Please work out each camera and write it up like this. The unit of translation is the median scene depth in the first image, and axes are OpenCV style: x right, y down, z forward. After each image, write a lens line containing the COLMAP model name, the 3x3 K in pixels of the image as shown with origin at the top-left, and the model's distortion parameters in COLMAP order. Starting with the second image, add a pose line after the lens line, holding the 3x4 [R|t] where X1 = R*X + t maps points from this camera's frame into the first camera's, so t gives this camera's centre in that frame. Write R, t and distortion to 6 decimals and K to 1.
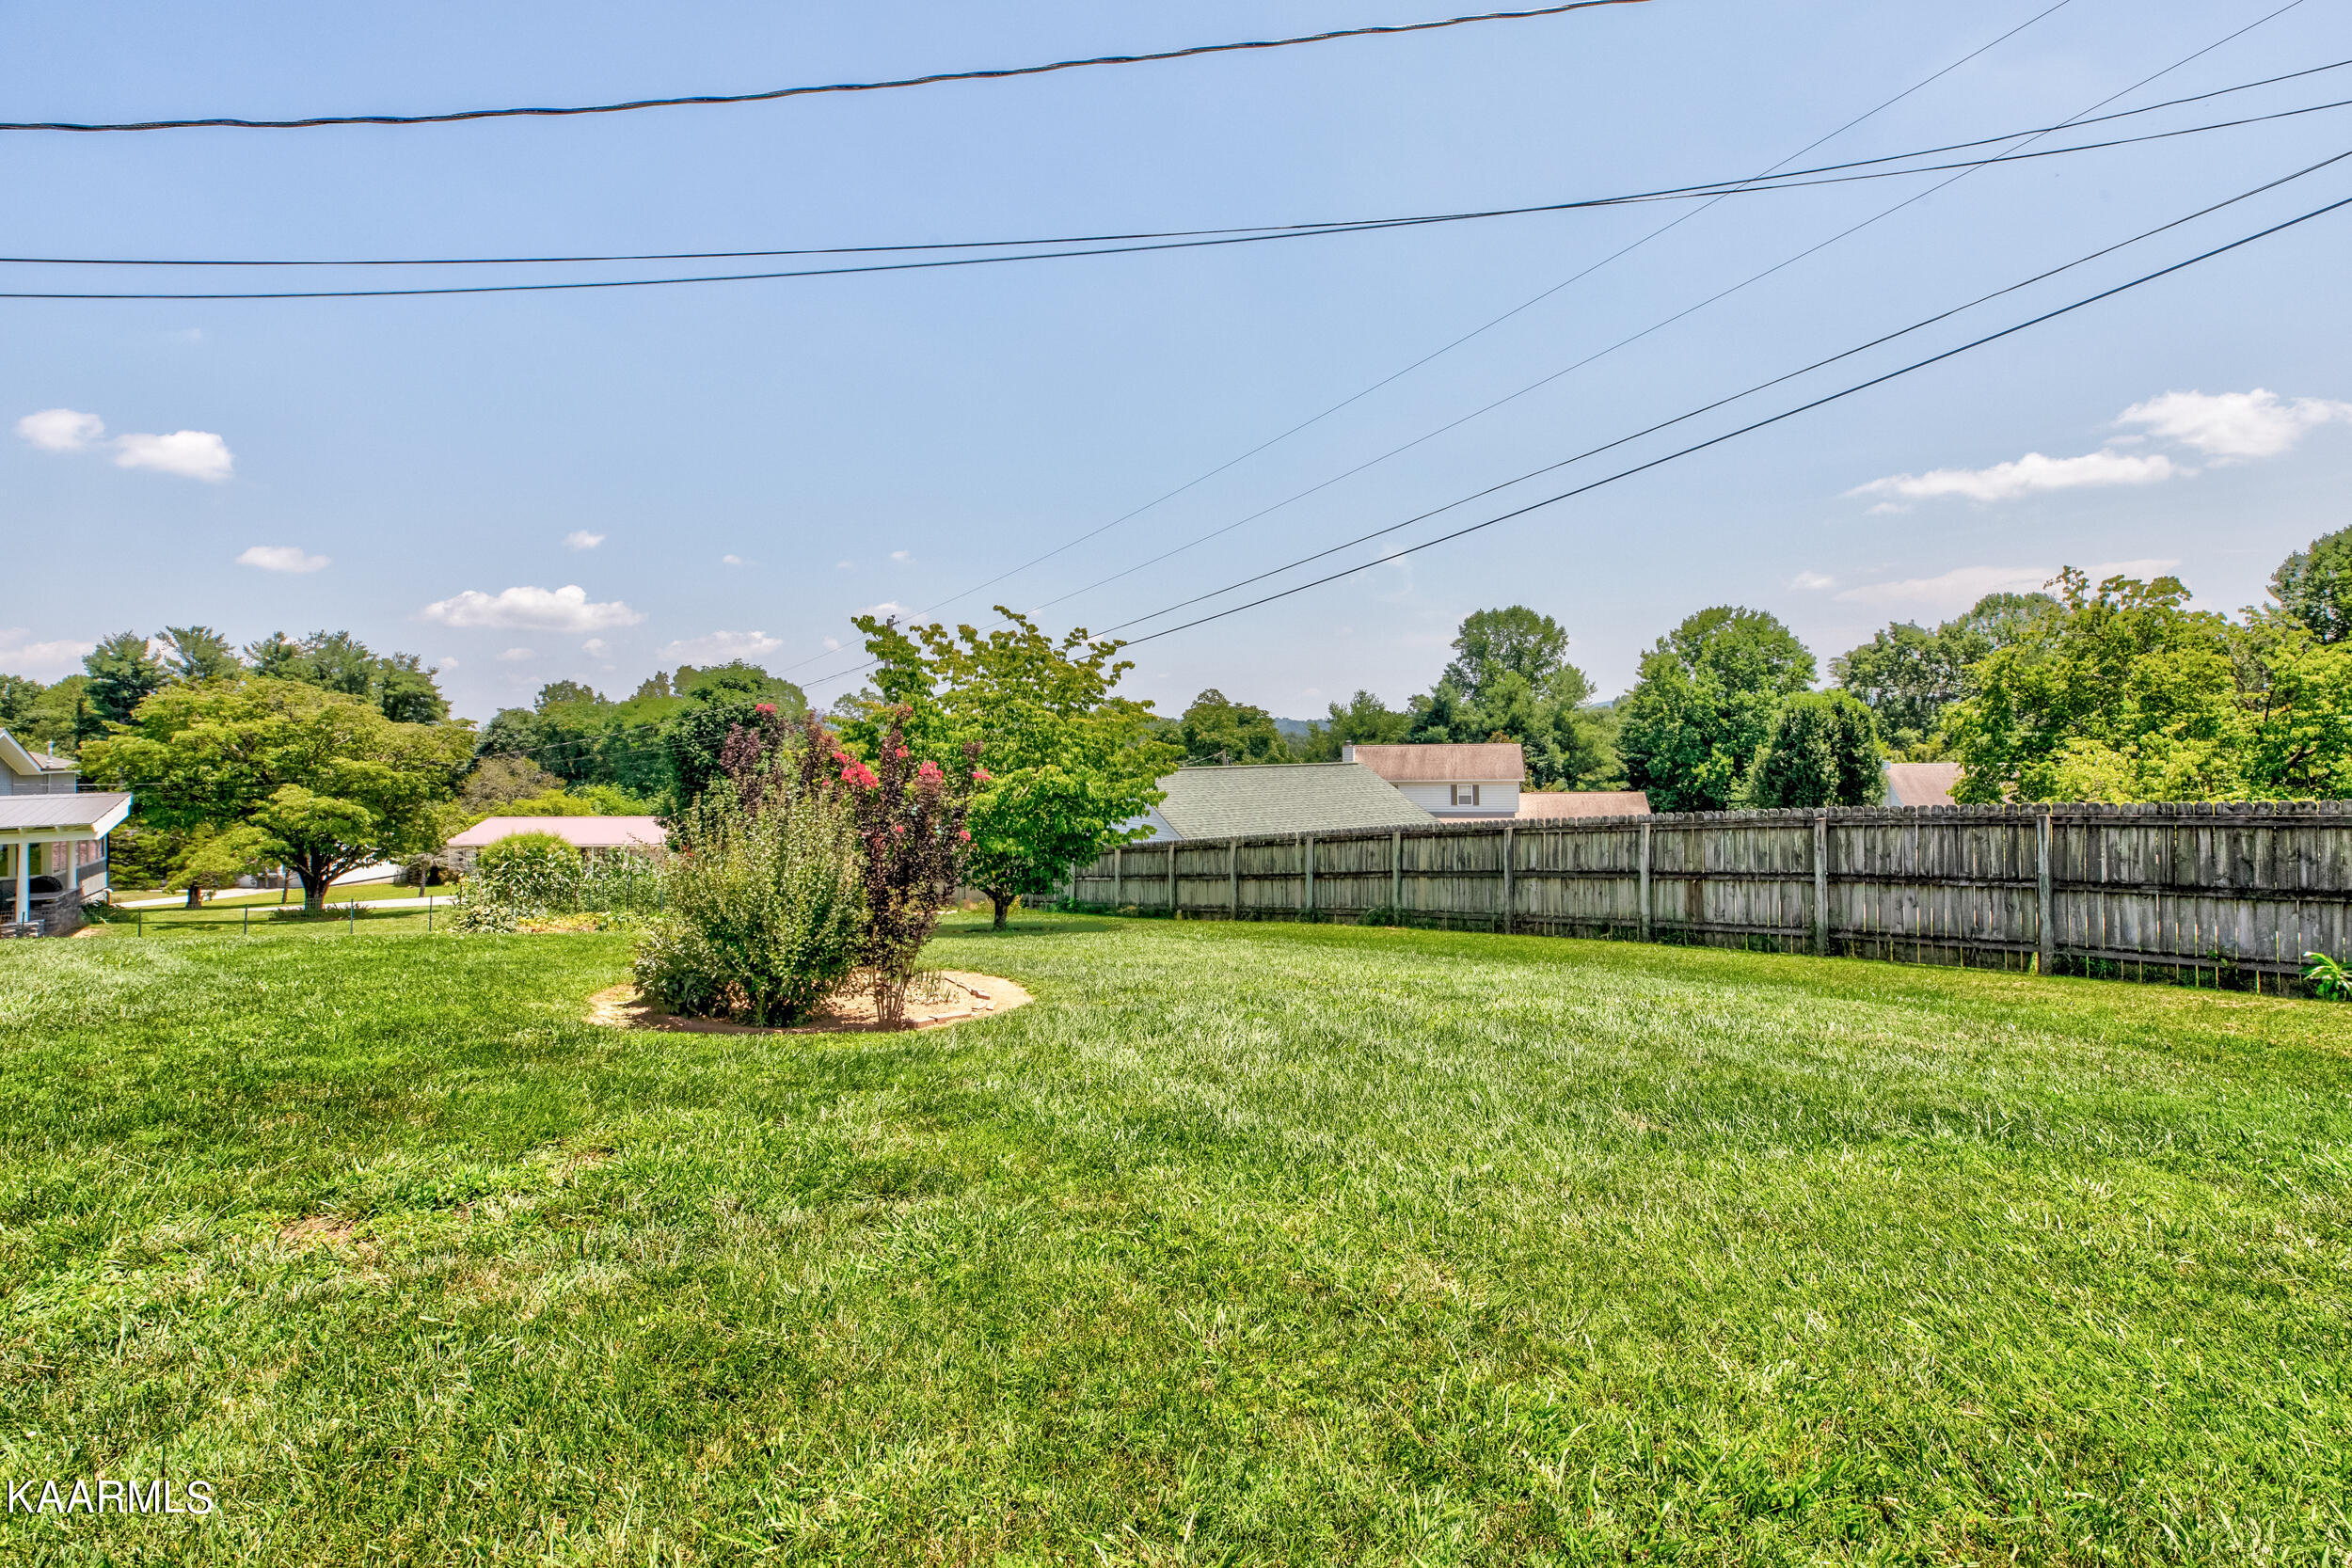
lens RADIAL K [[1077.7, 0, 1188.6], [0, 1077.7, 760.3], [0, 0, 1]] dist [-0.006661, 0.002116]
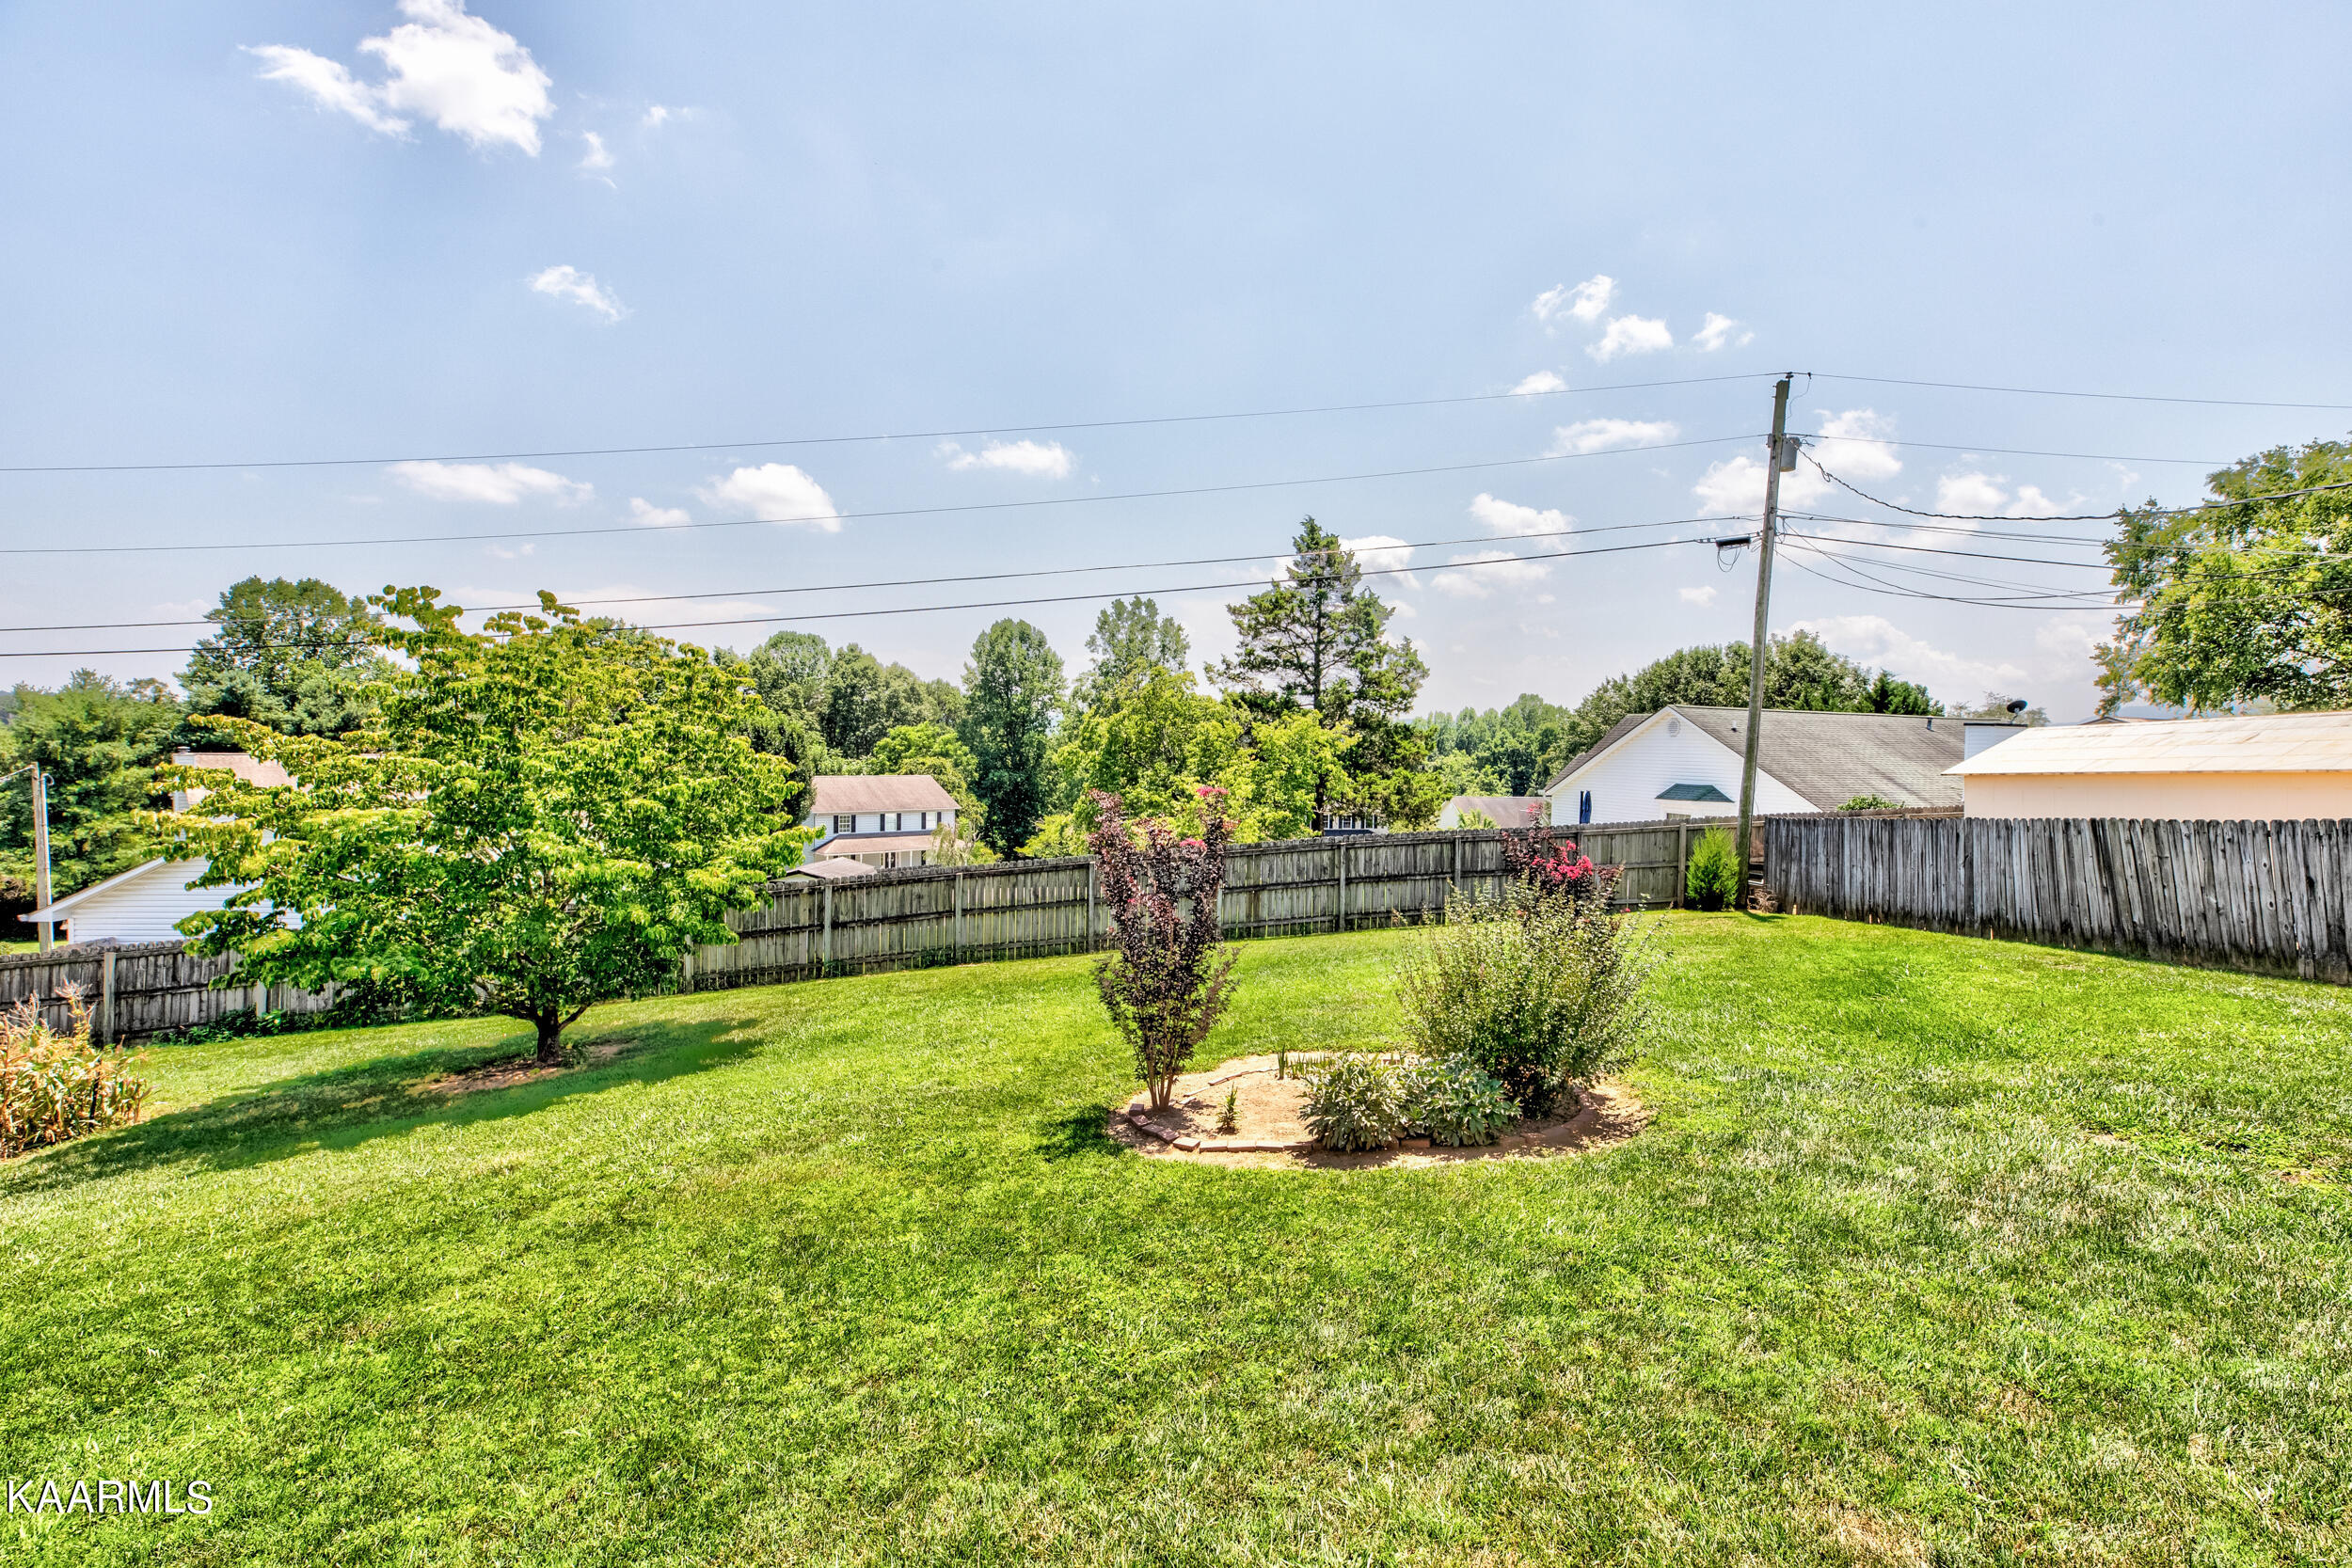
lens RADIAL K [[1077.7, 0, 1147.7], [0, 1077.7, 738.9], [0, 0, 1]] dist [-0.006661, 0.002116]
pose [[0.499534, 0.027008, 0.865873, -0.460452], [-0.007520, 0.999611, -0.026841, -0.026750], [-0.866262, 0.006897, 0.499543, 0.238876]]
